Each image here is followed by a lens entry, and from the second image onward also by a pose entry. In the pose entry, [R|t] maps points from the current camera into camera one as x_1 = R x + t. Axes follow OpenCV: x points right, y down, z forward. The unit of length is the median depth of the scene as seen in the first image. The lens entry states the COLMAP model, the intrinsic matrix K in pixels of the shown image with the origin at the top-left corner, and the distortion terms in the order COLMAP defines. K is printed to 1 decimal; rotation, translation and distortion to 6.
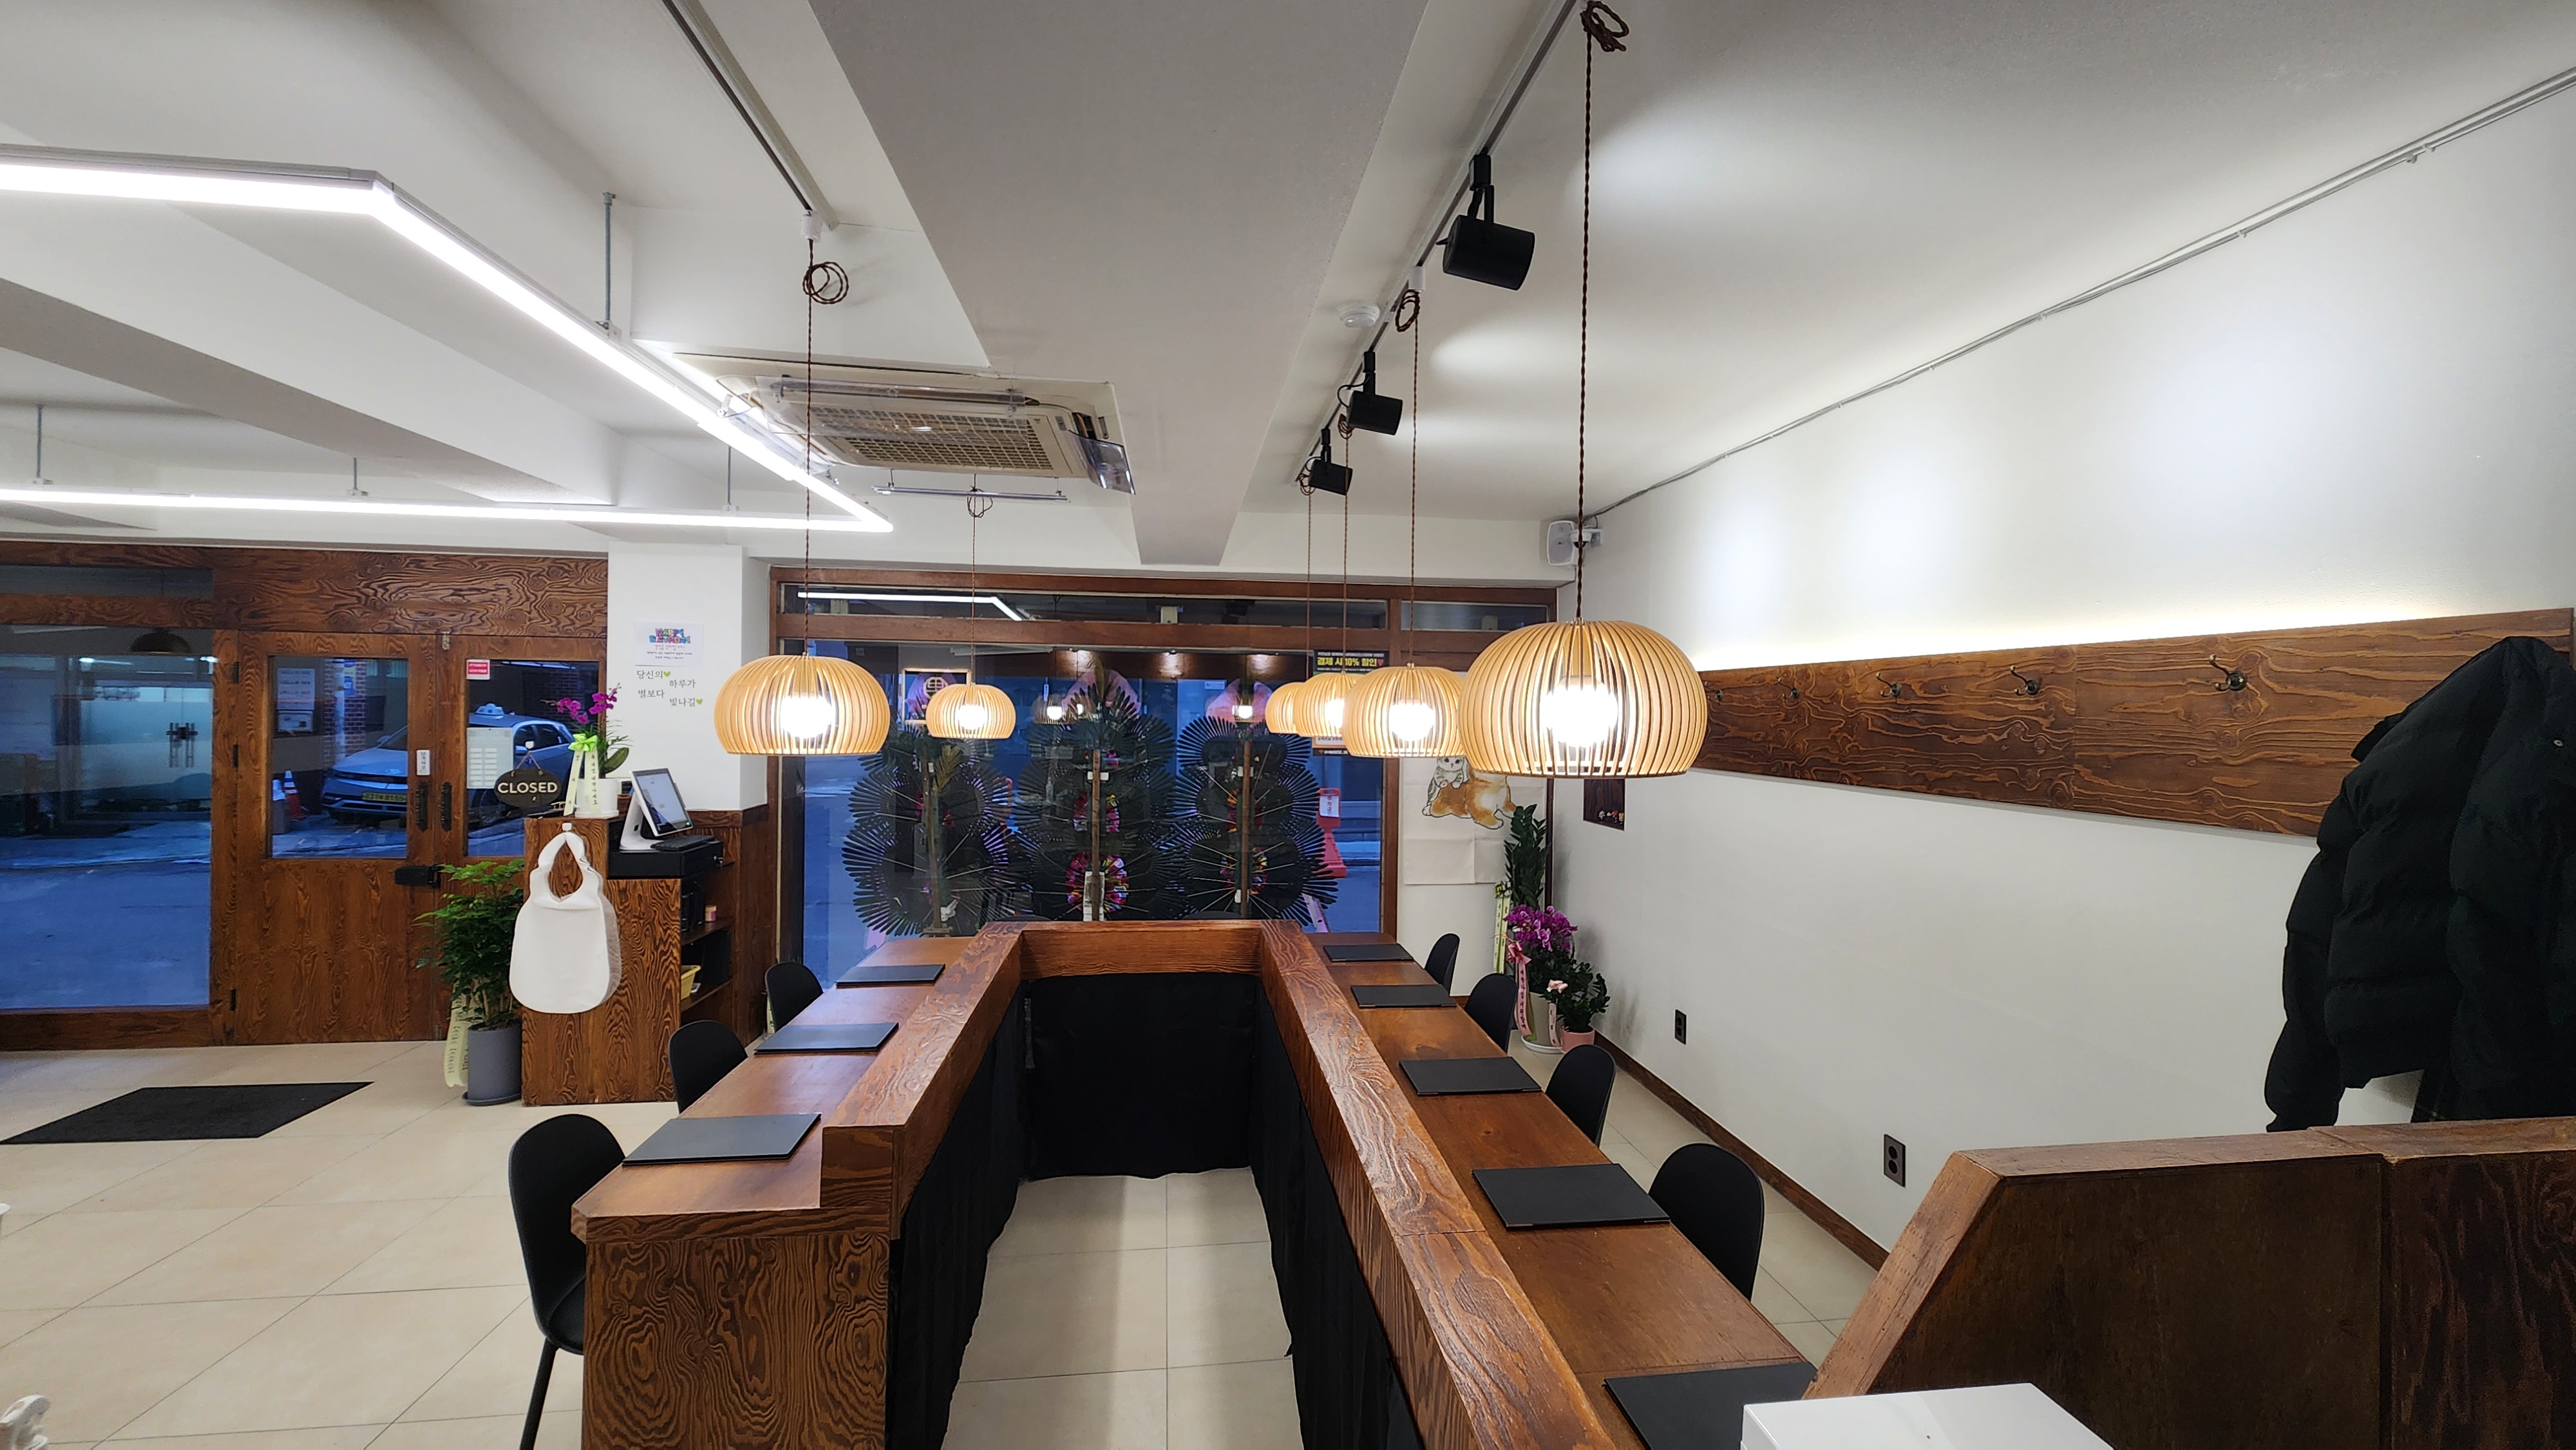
lens RADIAL K [[1031.4, 0, 1295.9], [0, 1031.4, 715.9], [0, 0, 1]] dist [0.004613, 0.000273]
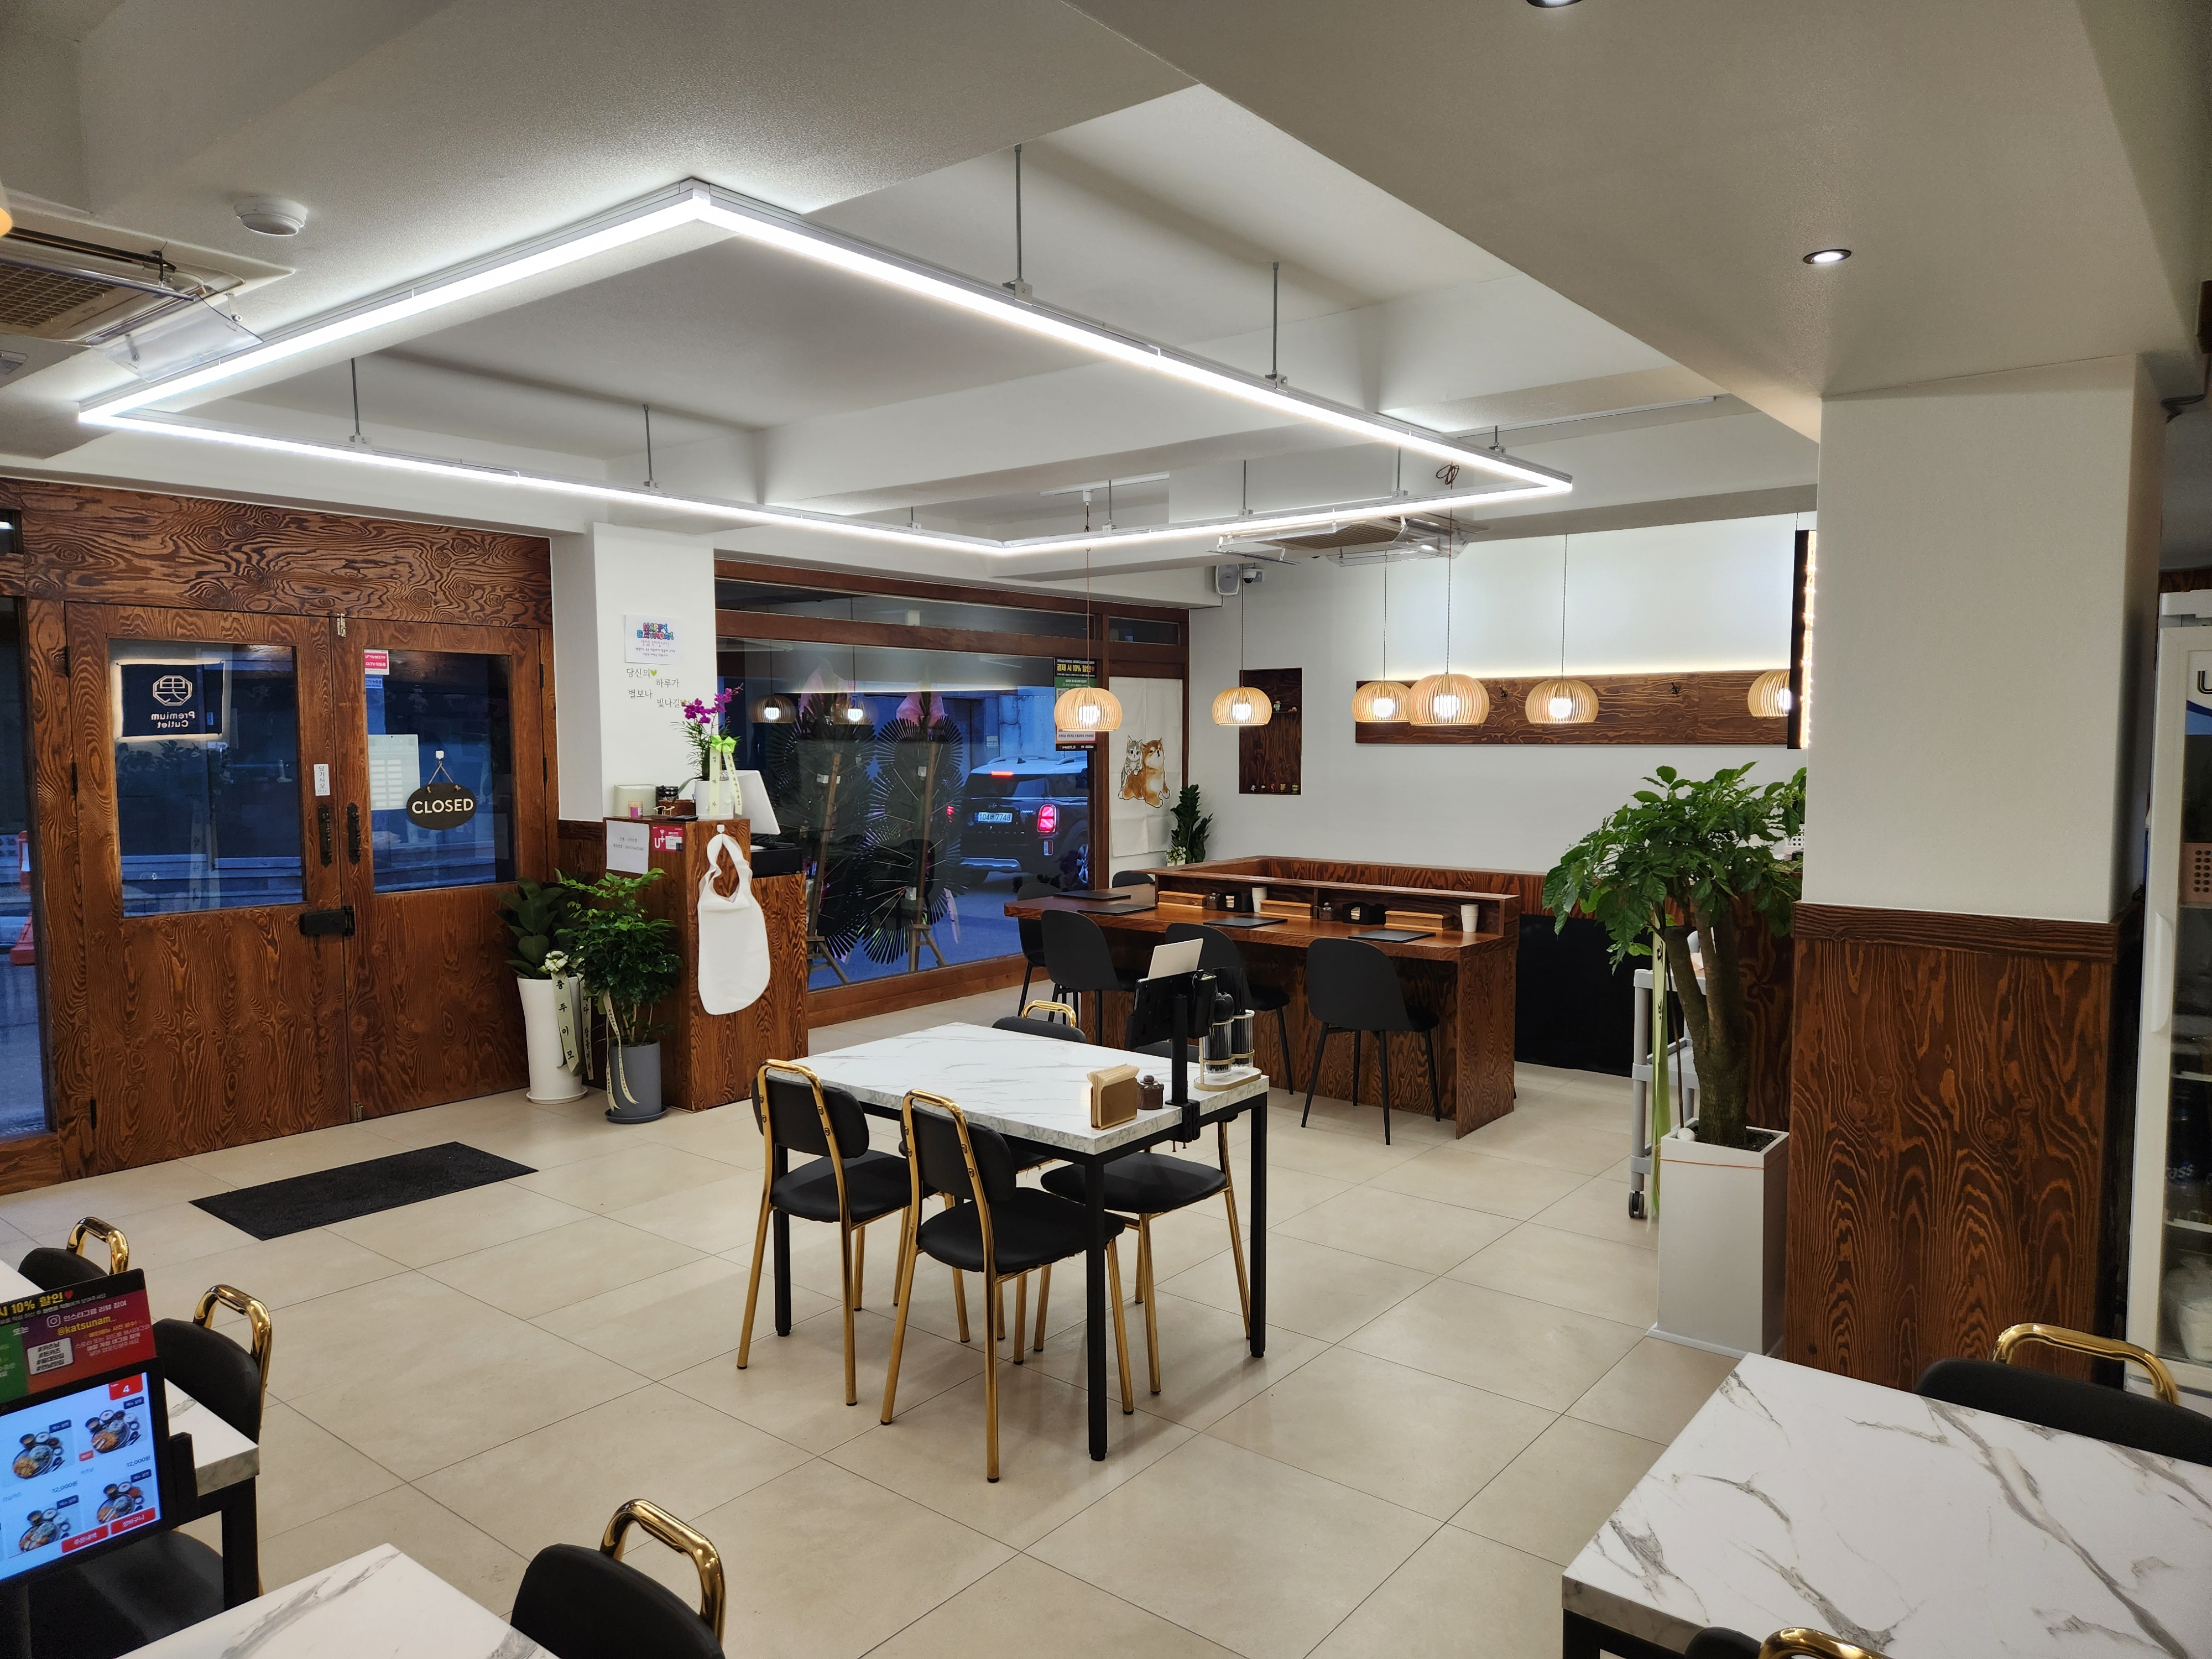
lens RADIAL K [[1486.1, 0, 1106.1], [0, 1486.1, 838.8], [0, 0, 1]] dist [0.053390, -0.000293]
pose [[0.720830, -0.065852, 0.689977, -1.211809], [0.015898, 0.996785, 0.078525, 0.009057], [-0.692930, -0.045635, 0.719560, -0.246529]]
